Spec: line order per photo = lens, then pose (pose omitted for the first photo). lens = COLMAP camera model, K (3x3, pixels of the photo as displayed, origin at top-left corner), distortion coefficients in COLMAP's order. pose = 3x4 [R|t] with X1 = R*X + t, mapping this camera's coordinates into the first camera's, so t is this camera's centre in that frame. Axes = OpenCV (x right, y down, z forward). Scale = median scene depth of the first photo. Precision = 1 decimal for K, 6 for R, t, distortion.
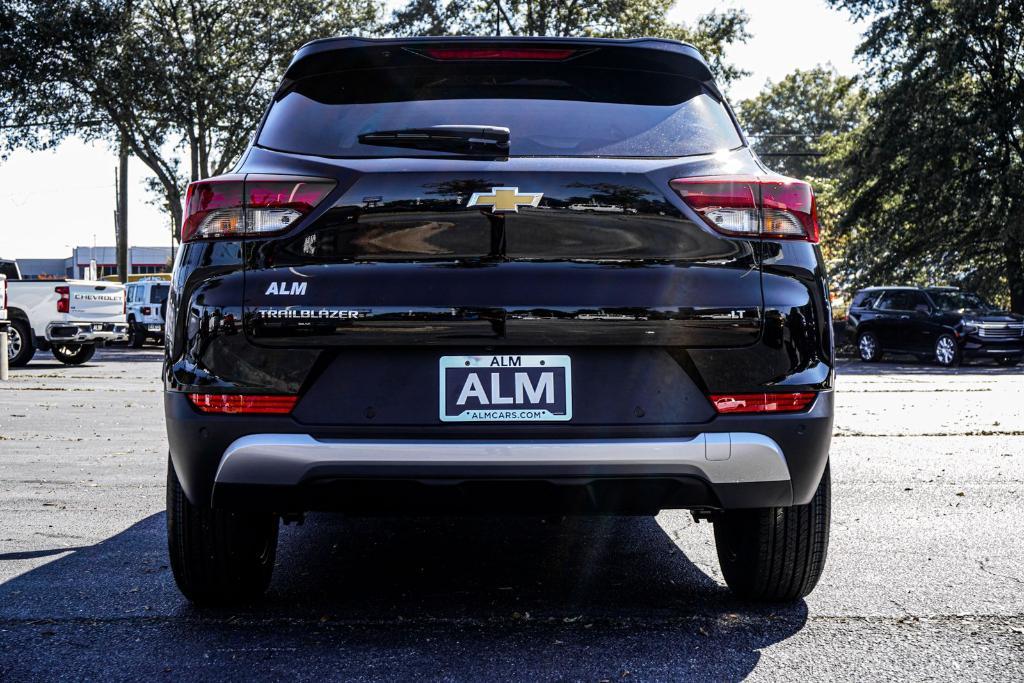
lens RADIAL K [[1673.0, 0, 512.0], [0, 1673.0, 341.5], [0, 0, 1]] dist [0.060031, -0.240403]
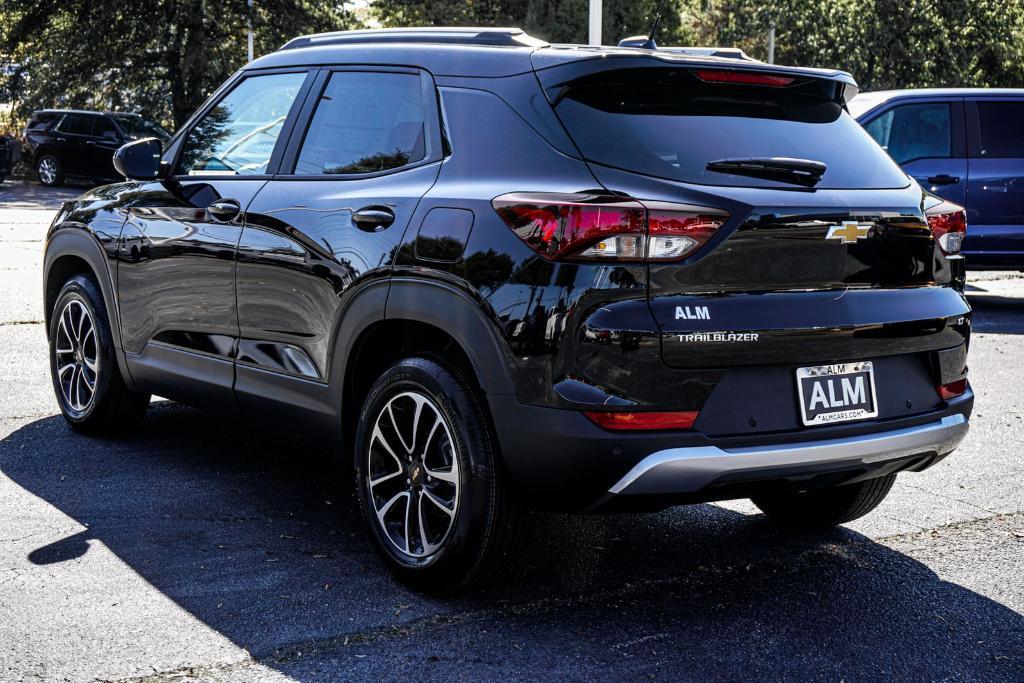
lens RADIAL K [[1673.0, 0, 512.0], [0, 1673.0, 341.5], [0, 0, 1]] dist [0.060031, -0.240403]
pose [[0.806734, -0.045942, 0.589127, -0.290556], [-0.031740, 0.992165, 0.120836, -0.047078], [-0.590062, -0.116181, 0.798955, 0.067604]]
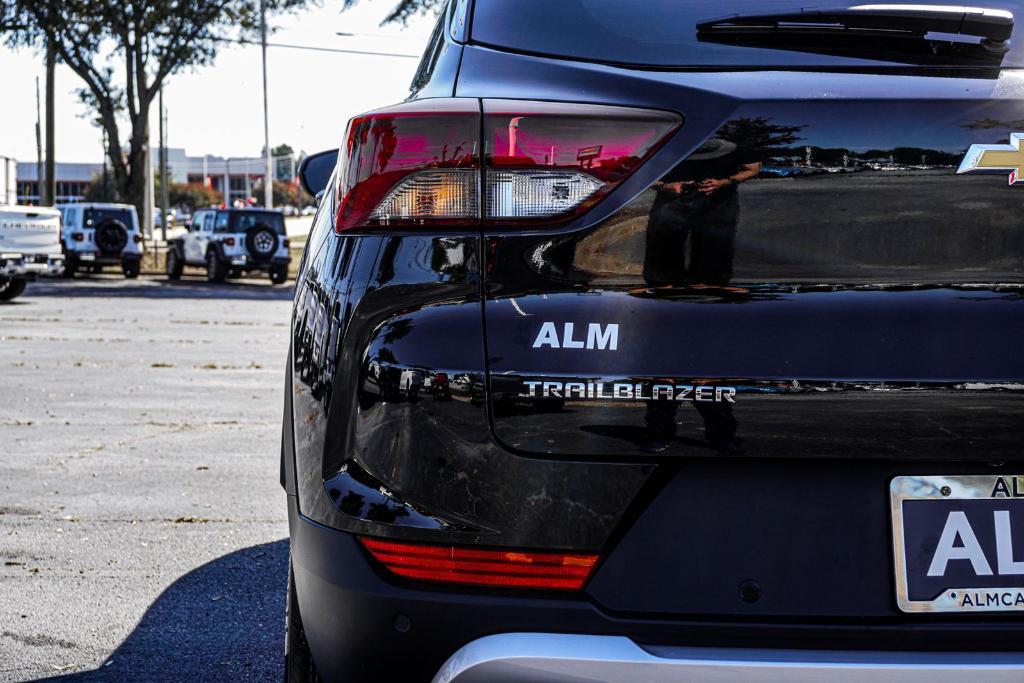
lens RADIAL K [[1673.0, 0, 512.0], [0, 1673.0, 341.5], [0, 0, 1]] dist [0.060031, -0.240403]
pose [[0.998789, 0.004708, 0.048969, -0.059476], [-0.007156, 0.998727, 0.049940, -0.018222], [-0.048672, -0.050230, 0.997551, 0.171540]]
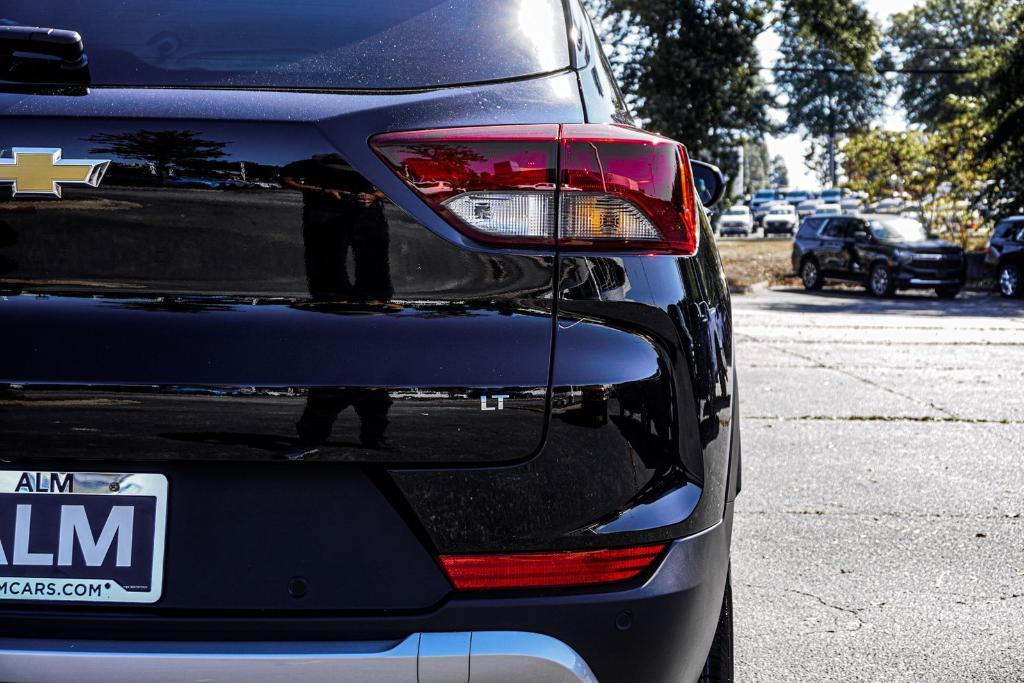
lens RADIAL K [[1631.7, 0, 399.4], [0, 1631.7, 375.5], [0, 0, 1]] dist [0.307866, -0.841478]
pose [[0.989469, 0.024520, -0.142652, 0.059664], [-0.014728, 0.997488, 0.069291, -0.019696], [0.143993, -0.066461, 0.987344, 0.168941]]
